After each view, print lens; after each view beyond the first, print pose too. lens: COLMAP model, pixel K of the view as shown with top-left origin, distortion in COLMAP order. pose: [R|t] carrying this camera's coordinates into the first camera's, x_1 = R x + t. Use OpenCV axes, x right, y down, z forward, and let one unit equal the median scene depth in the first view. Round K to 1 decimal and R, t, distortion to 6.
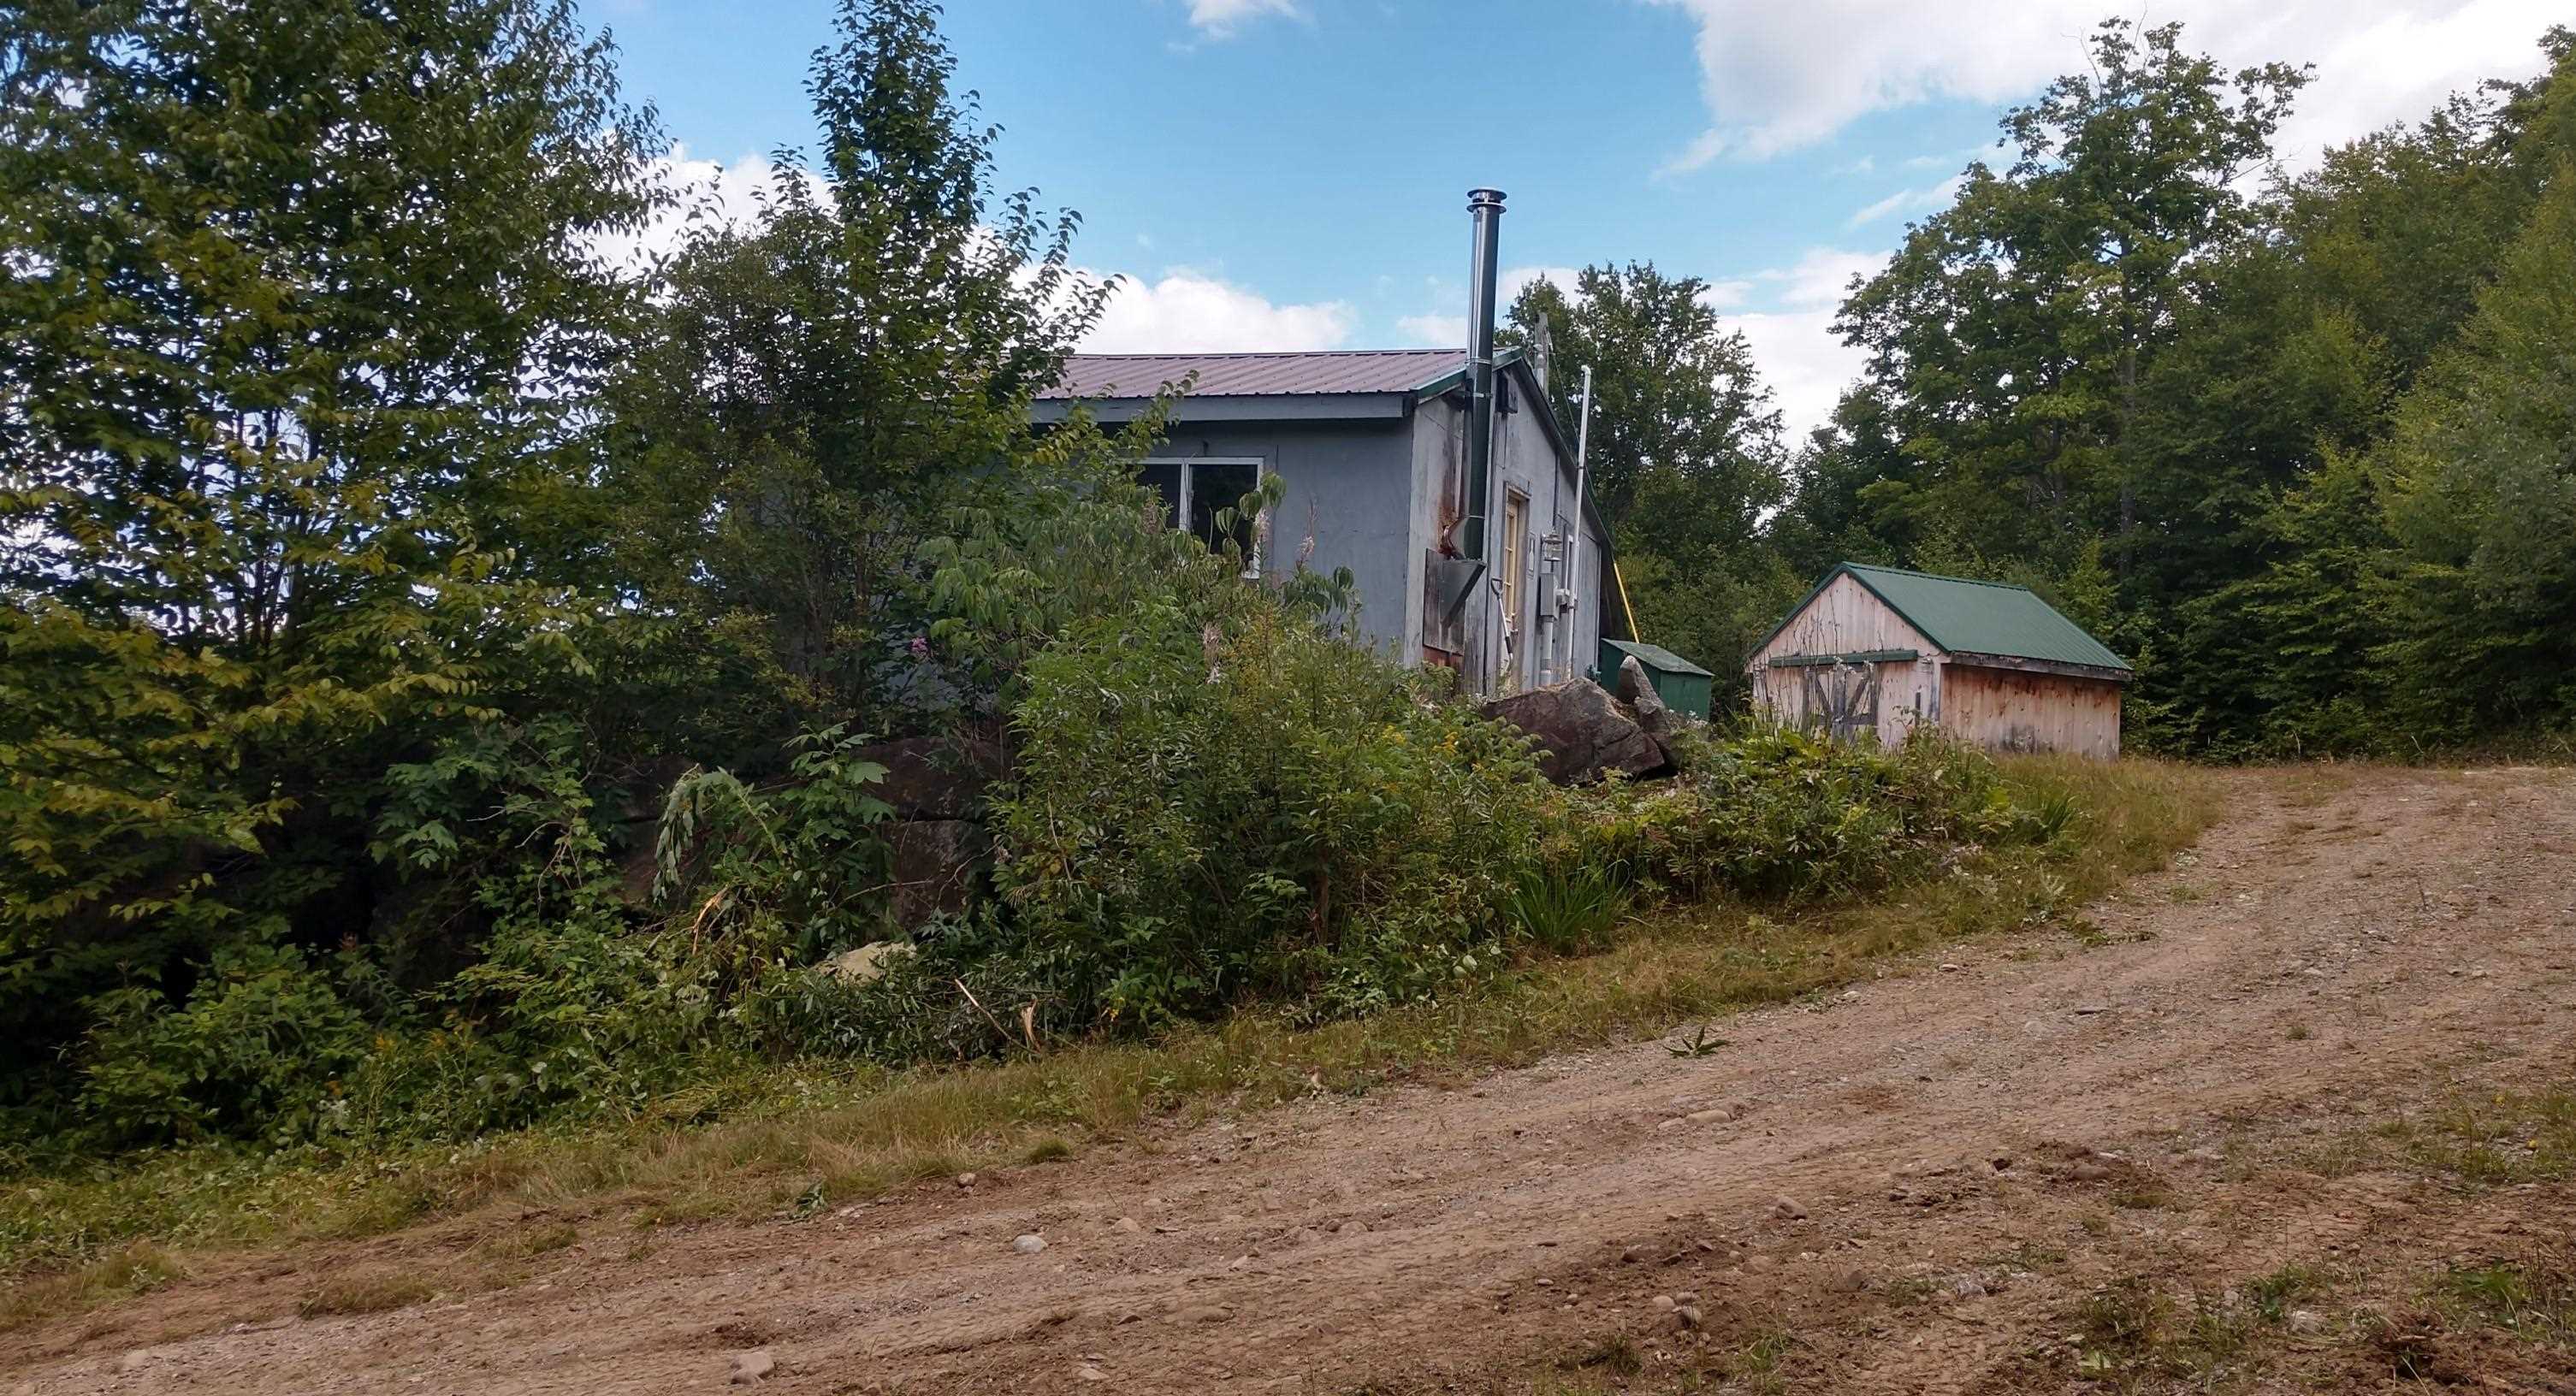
lens RADIAL K [[2164.4, 0, 1296.3], [0, 2164.4, 693.6], [0, 0, 1]] dist [0.006841, -0.002424]
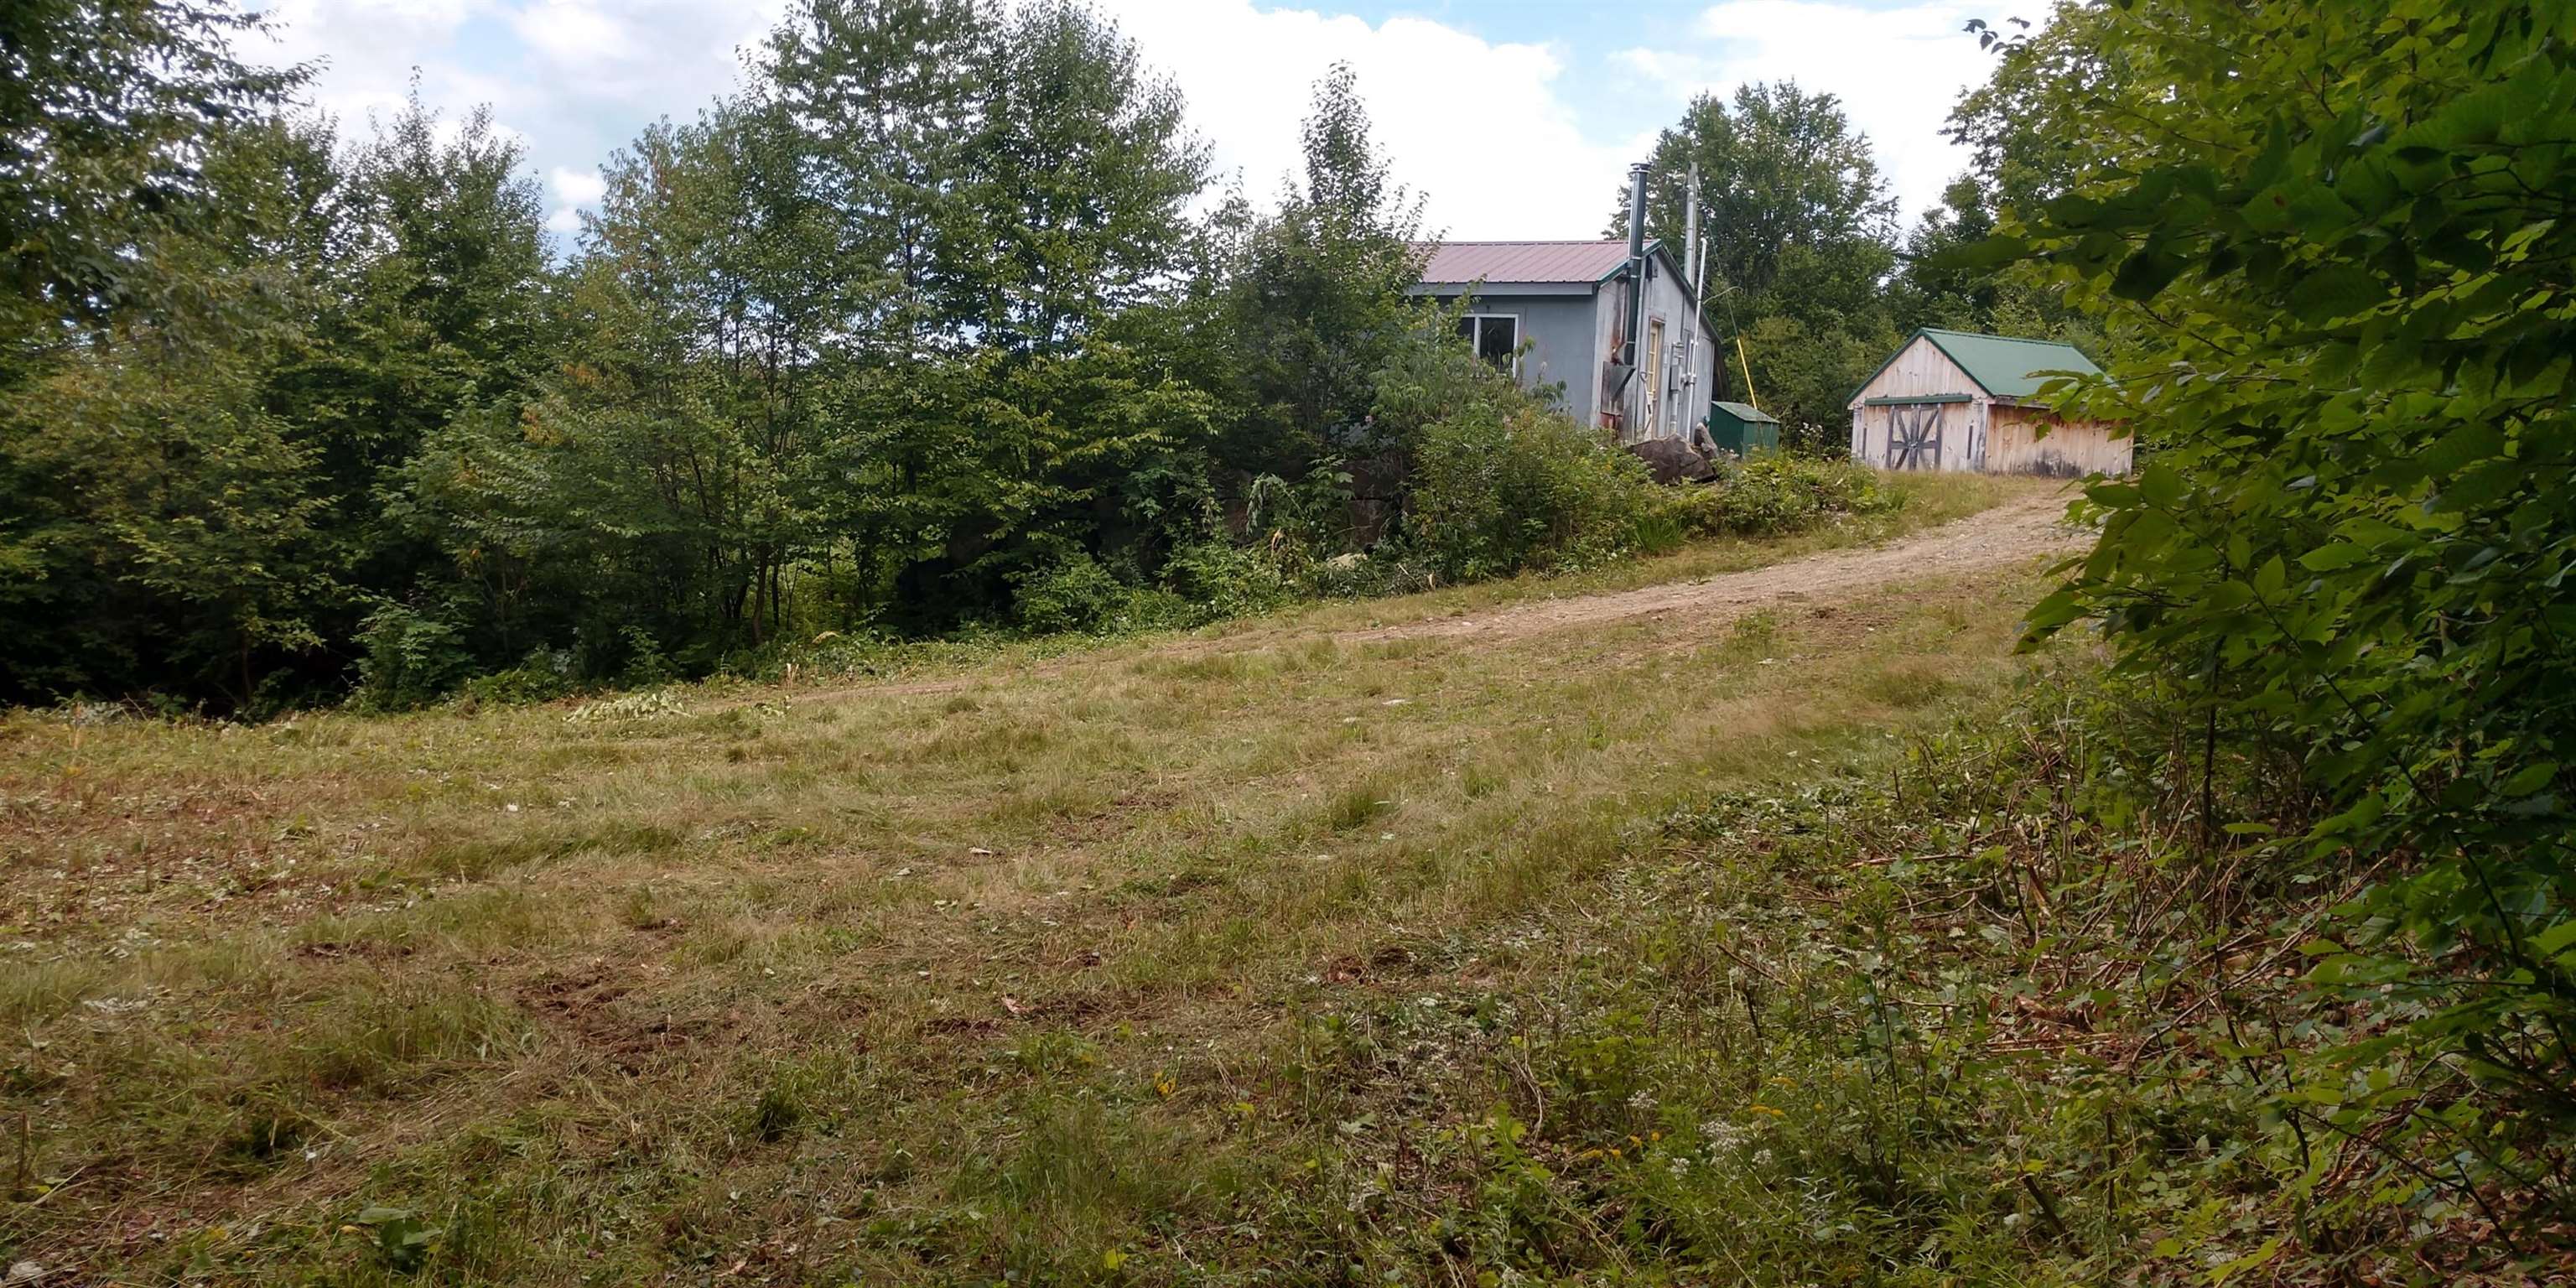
lens RADIAL K [[1973.8, 0, 1286.8], [0, 1973.8, 631.1], [0, 0, 1]] dist [0.012990, 0.017204]
pose [[0.994767, 0.014005, -0.101206, -0.038682], [-0.002735, 0.993855, 0.110655, -0.023385], [0.102134, -0.109799, 0.988692, -0.791755]]
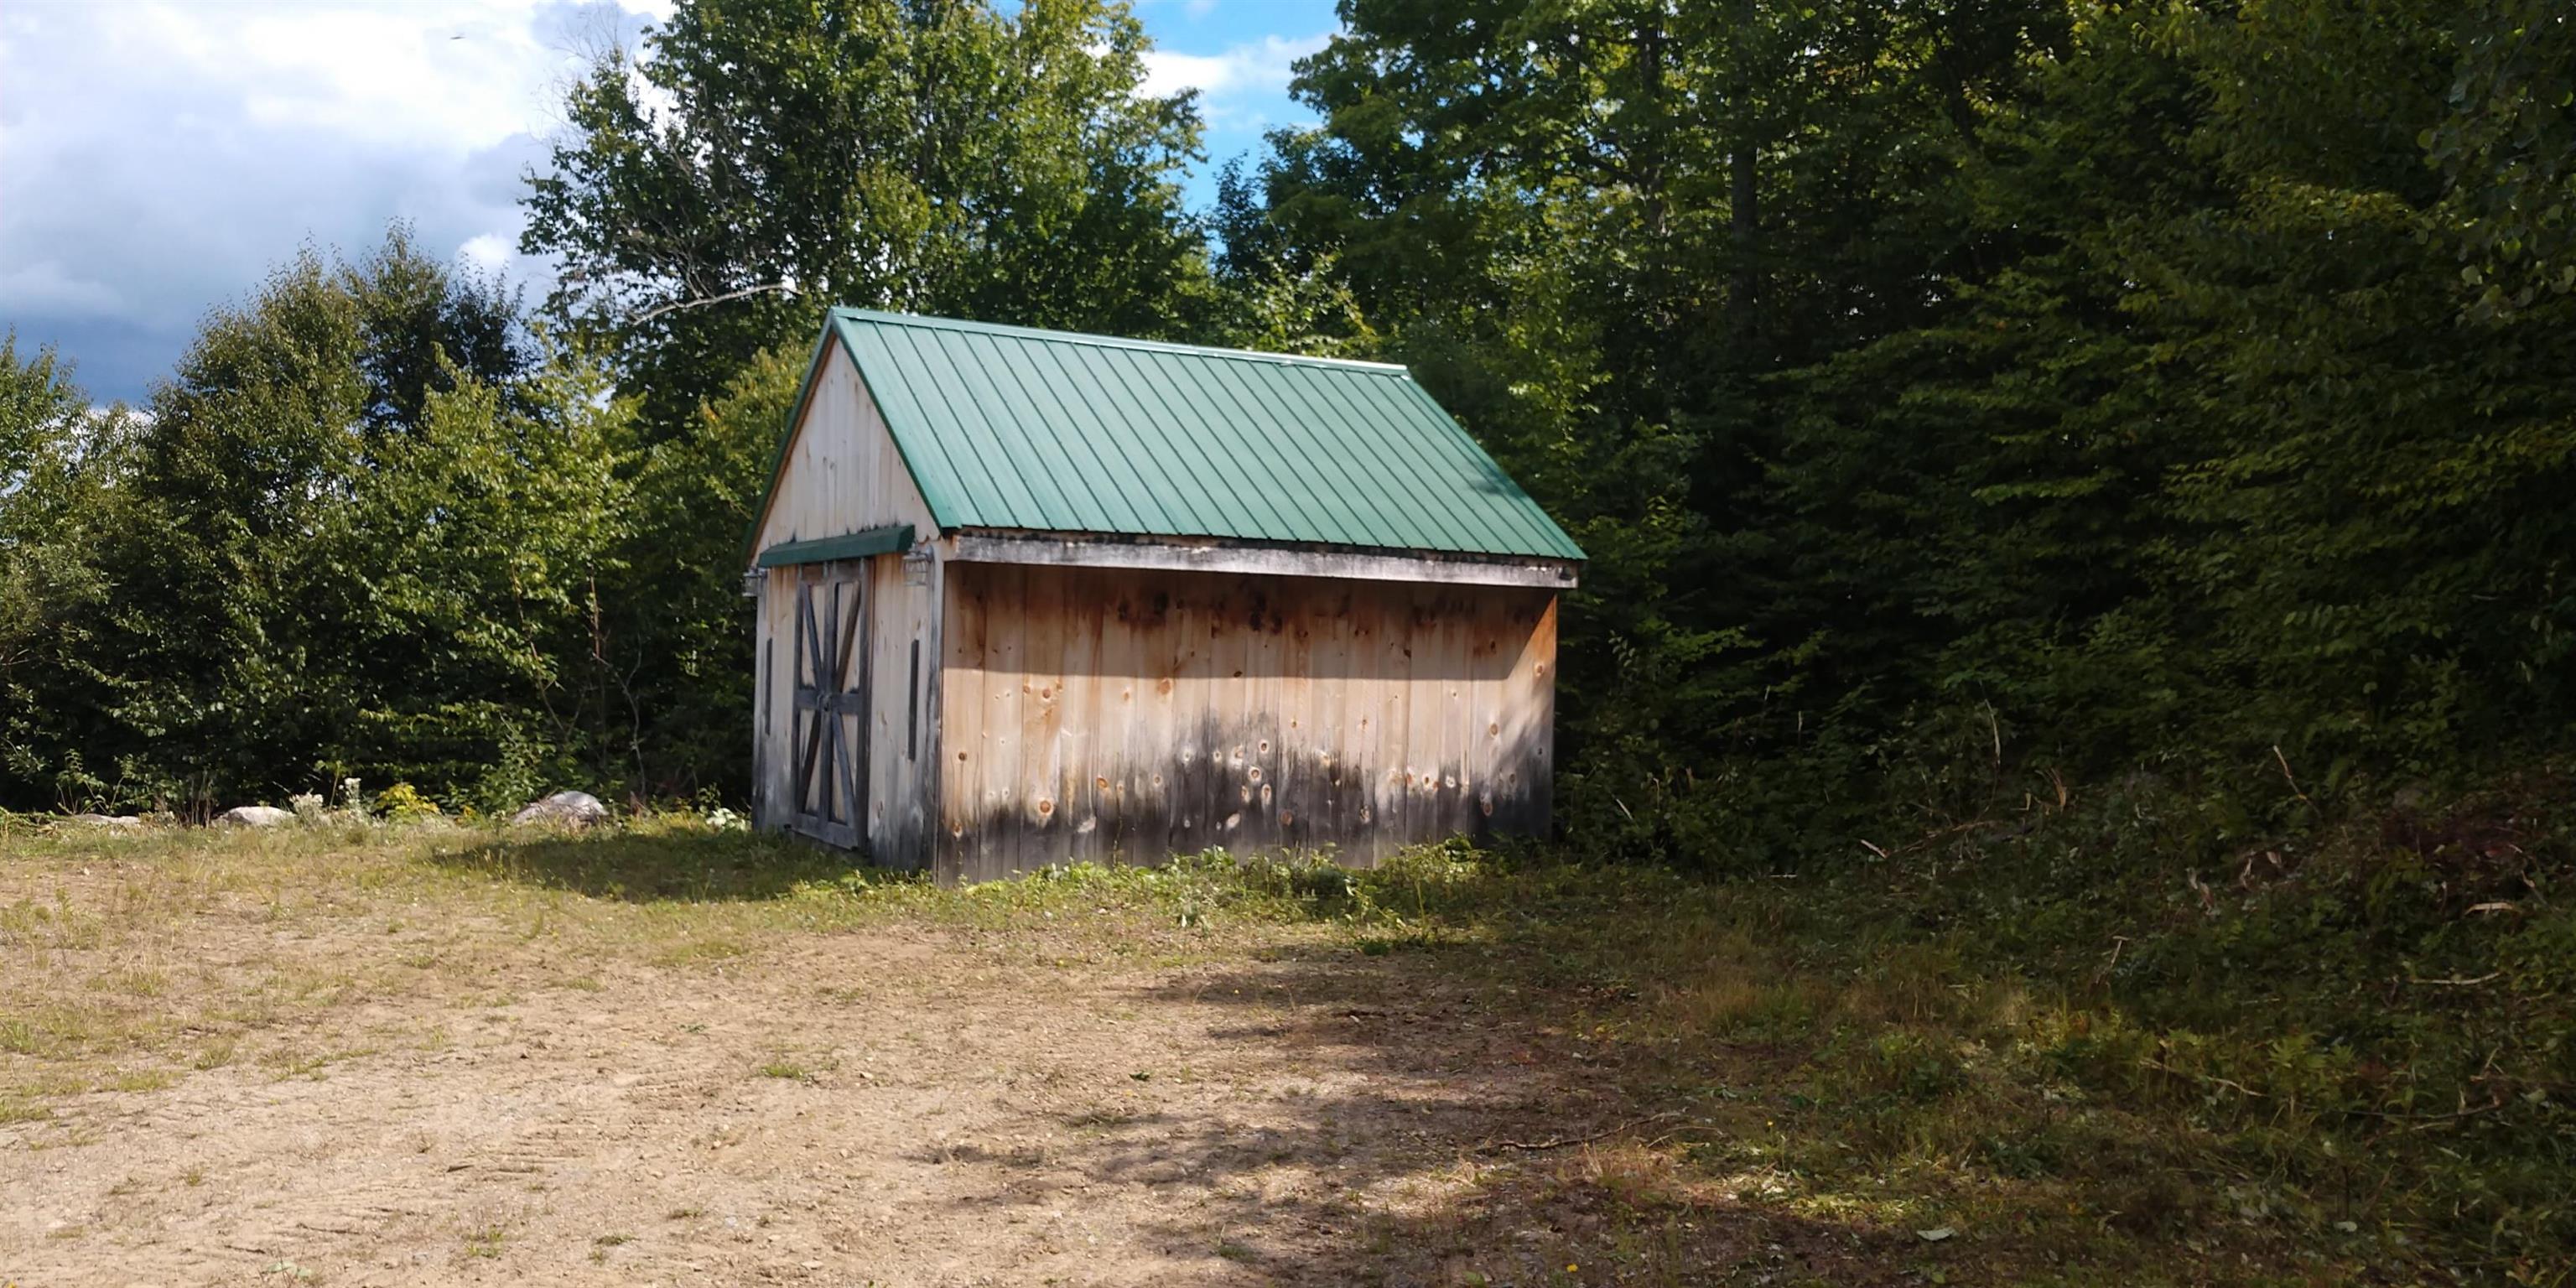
lens RADIAL K [[1973.8, 0, 1282.5], [0, 1973.8, 649.1], [0, 0, 1]] dist [0.012990, 0.017204]
pose [[0.999015, -0.021432, -0.038868, 0.983635], [0.023354, 0.998491, 0.049696, -0.037738], [0.037744, -0.050554, 0.998008, 1.810759]]
